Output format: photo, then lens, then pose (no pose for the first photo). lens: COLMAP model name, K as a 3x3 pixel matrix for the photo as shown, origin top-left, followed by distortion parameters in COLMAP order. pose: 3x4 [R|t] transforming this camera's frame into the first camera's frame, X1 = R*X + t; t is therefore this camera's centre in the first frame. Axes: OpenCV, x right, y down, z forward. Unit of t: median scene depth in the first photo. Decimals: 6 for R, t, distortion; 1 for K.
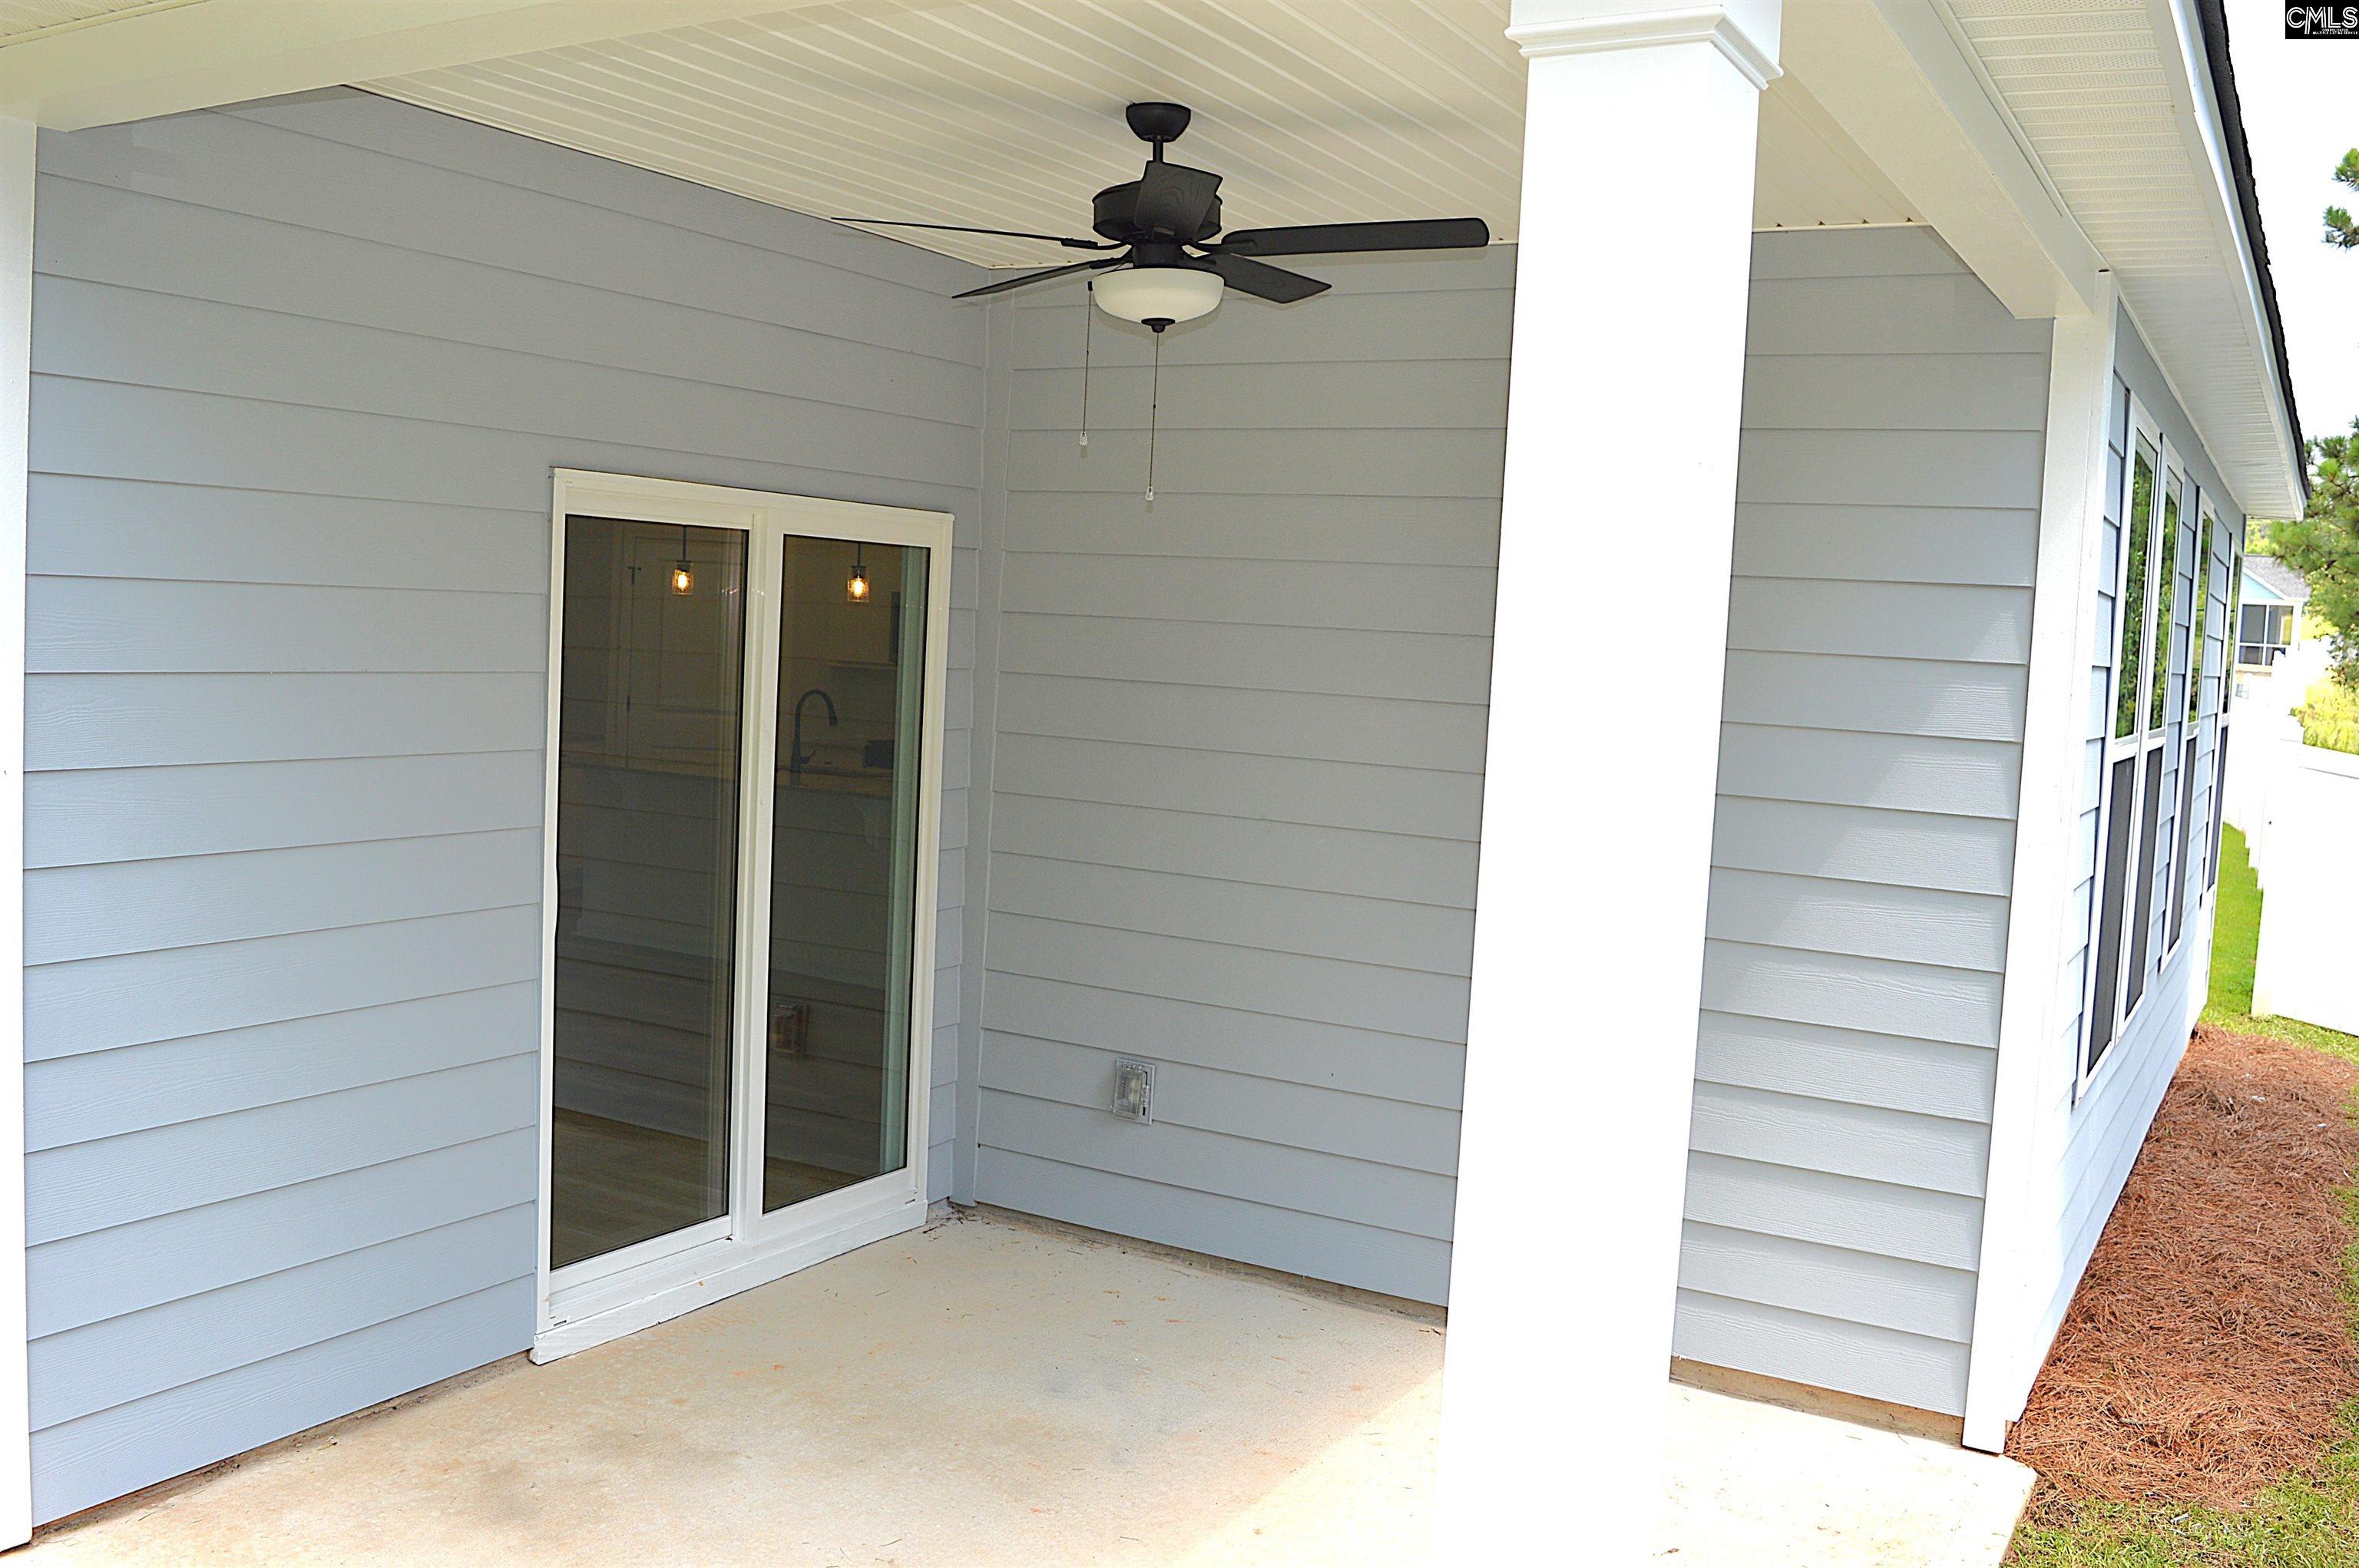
lens RADIAL K [[2056.8, 0, 1176.9], [0, 2056.8, 767.7], [0, 0, 1]] dist [-0.087250, 0.019287]
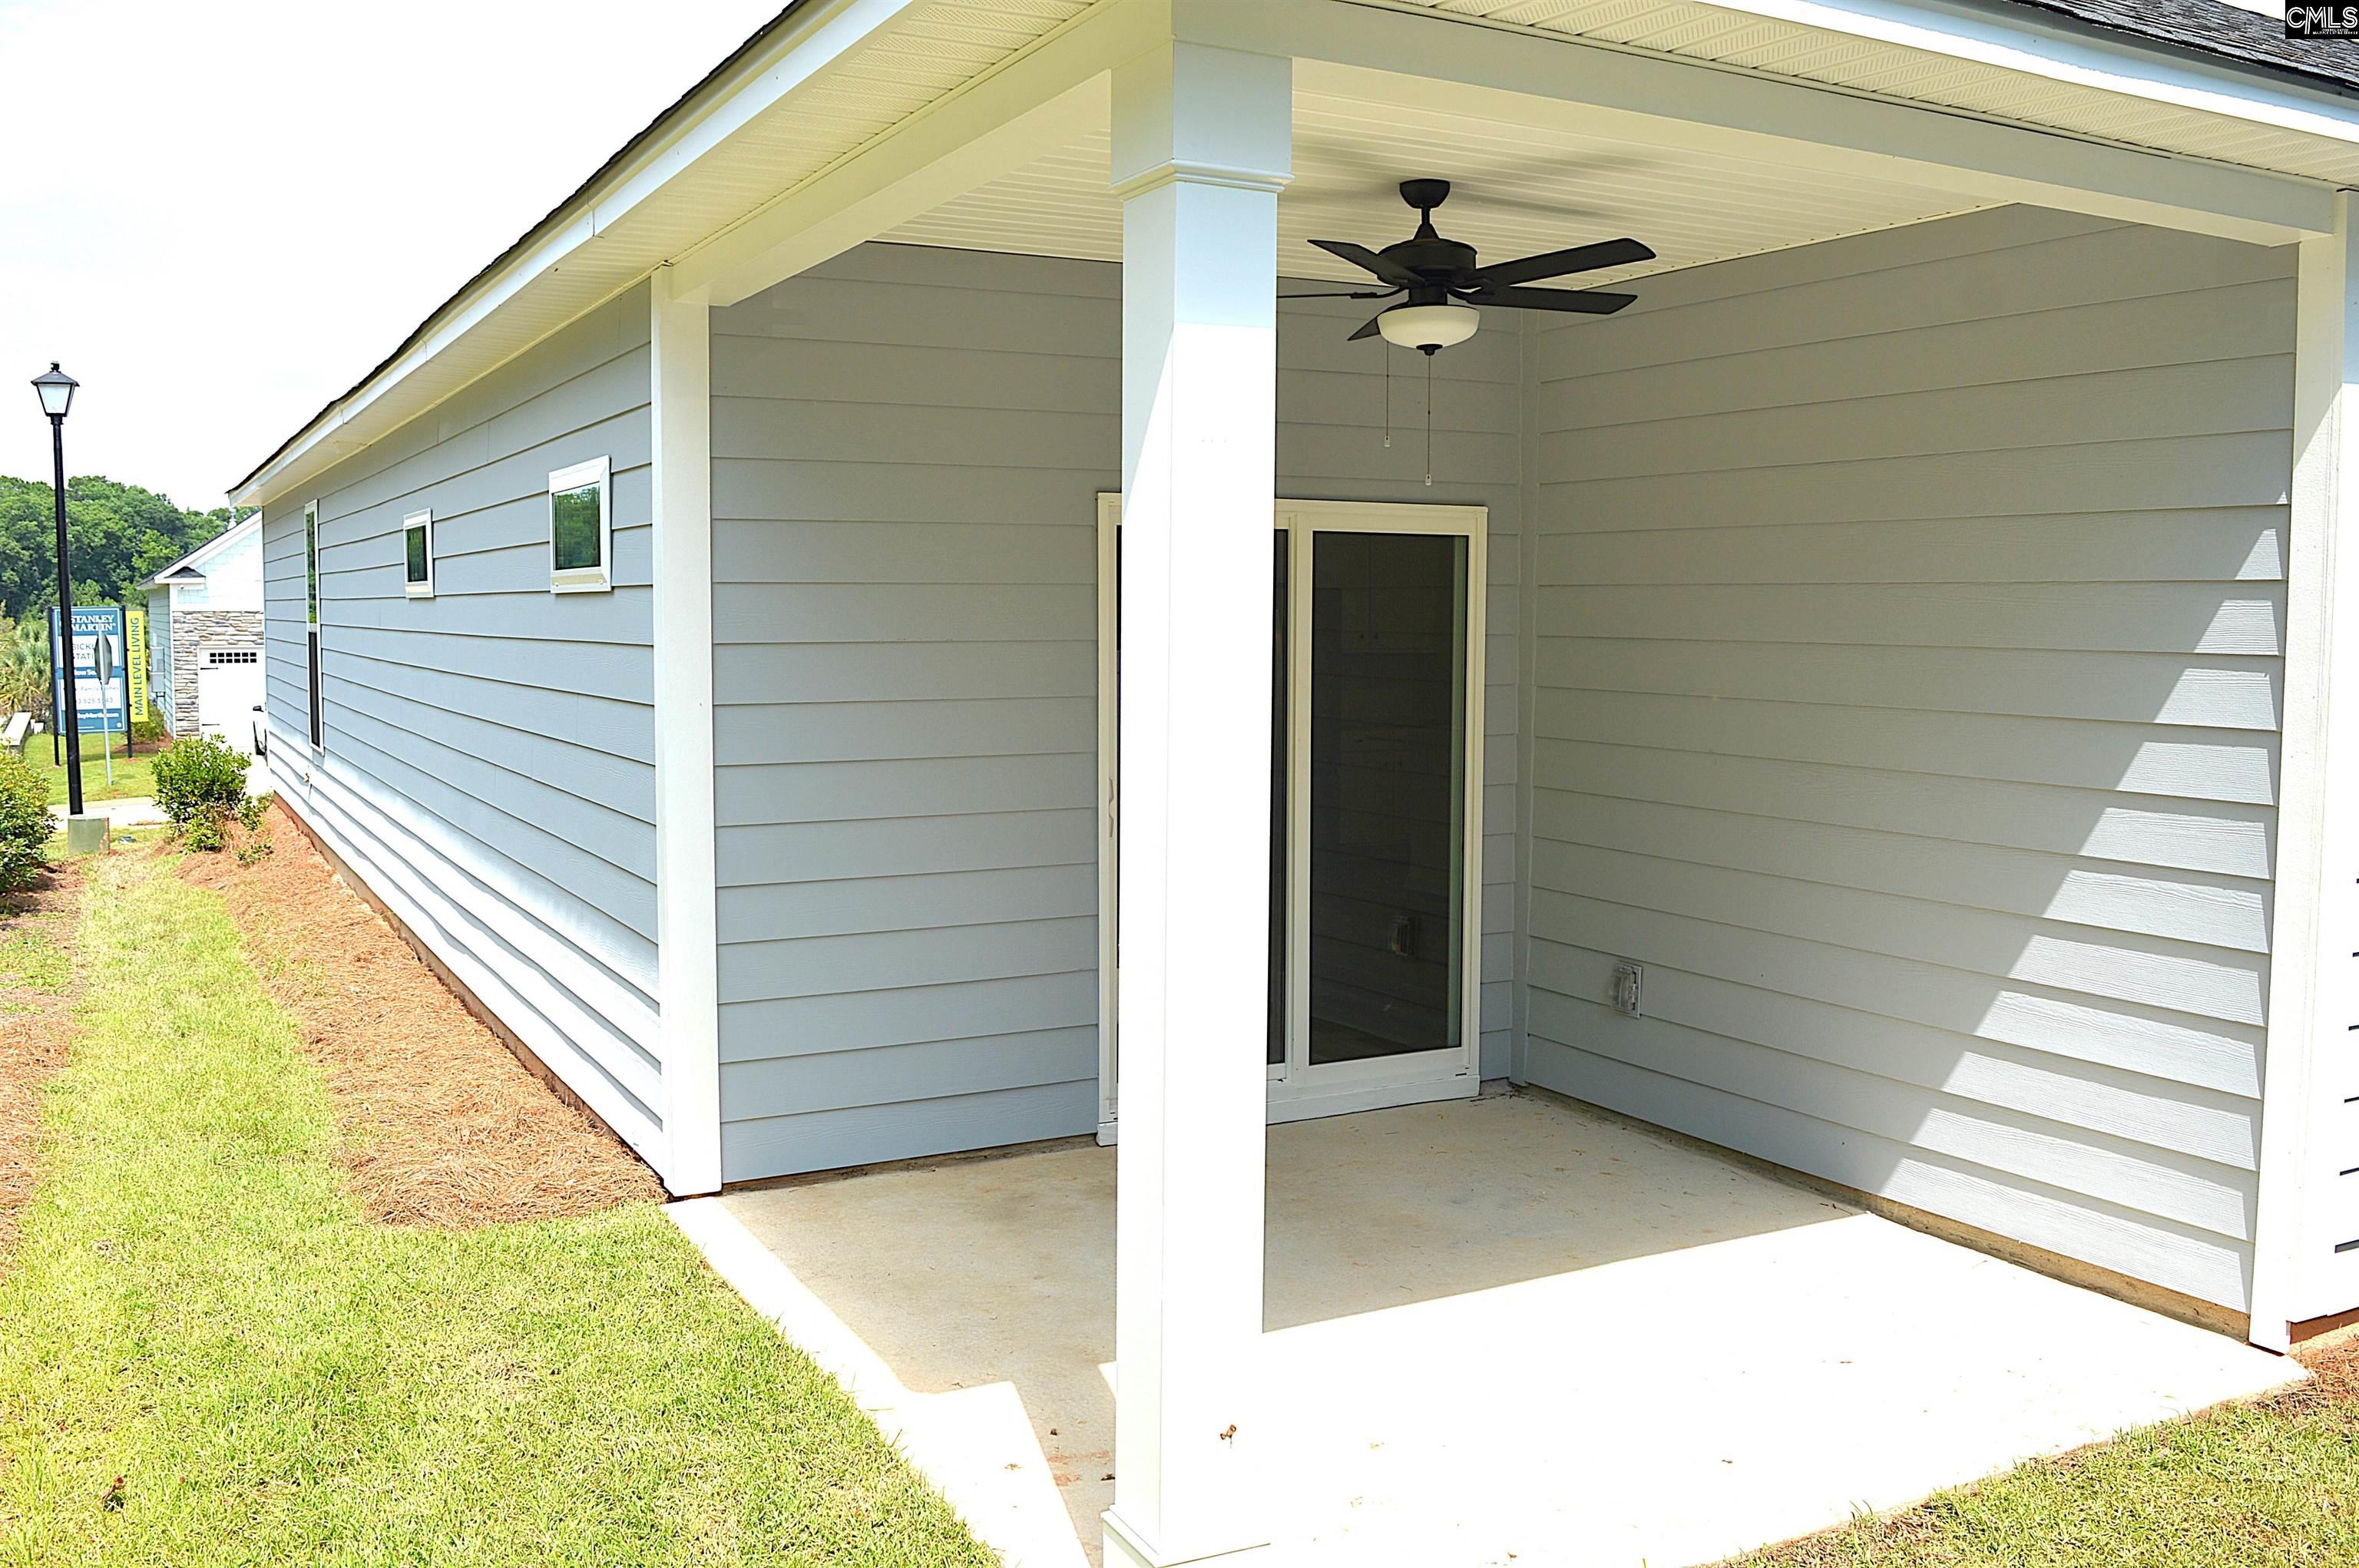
lens RADIAL K [[2056.8, 0, 1176.9], [0, 2056.8, 767.7], [0, 0, 1]] dist [-0.087250, 0.019287]
pose [[0.850758, -0.006041, -0.525522, 0.448256], [0.001139, 0.999953, -0.009651, 0.050696], [0.525556, 0.007613, 0.850725, -0.153073]]
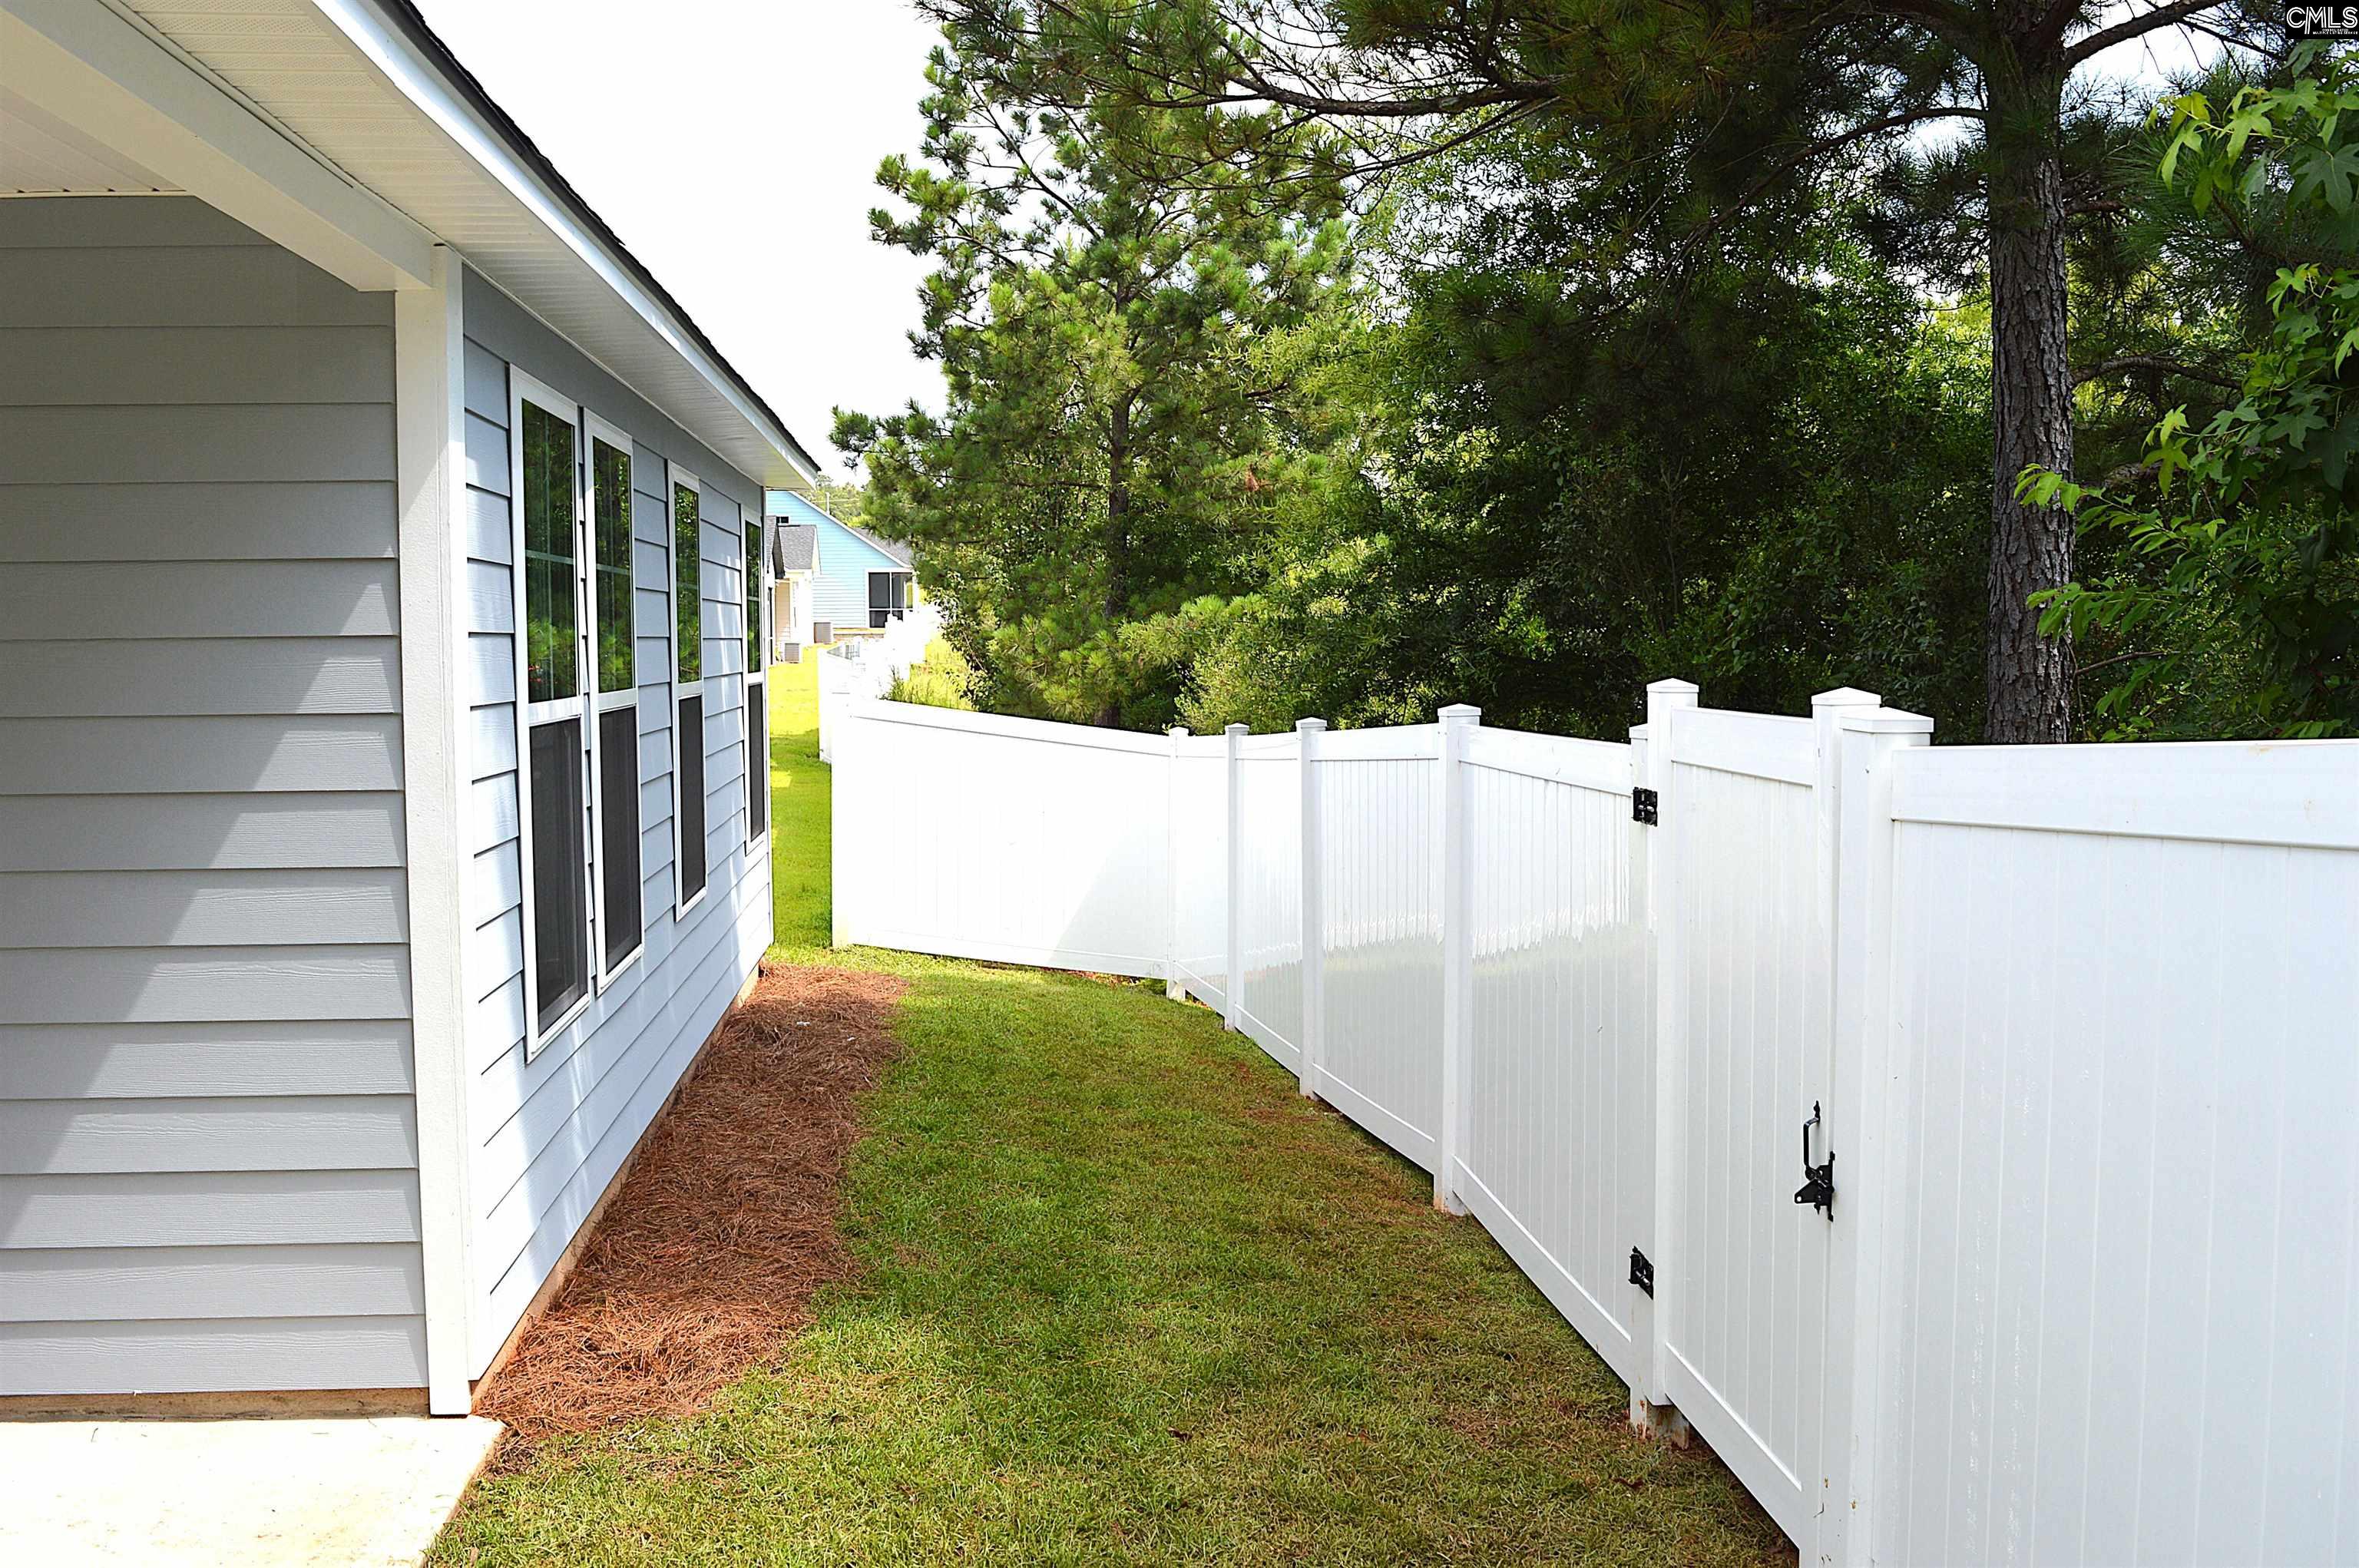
lens RADIAL K [[2056.8, 0, 1176.9], [0, 2056.8, 767.7], [0, 0, 1]] dist [-0.087250, 0.019287]
pose [[0.810005, -0.092559, 0.579073, 0.135455], [0.089582, 0.995406, 0.033798, 0.014452], [-0.579541, 0.024498, 0.814575, -0.041462]]
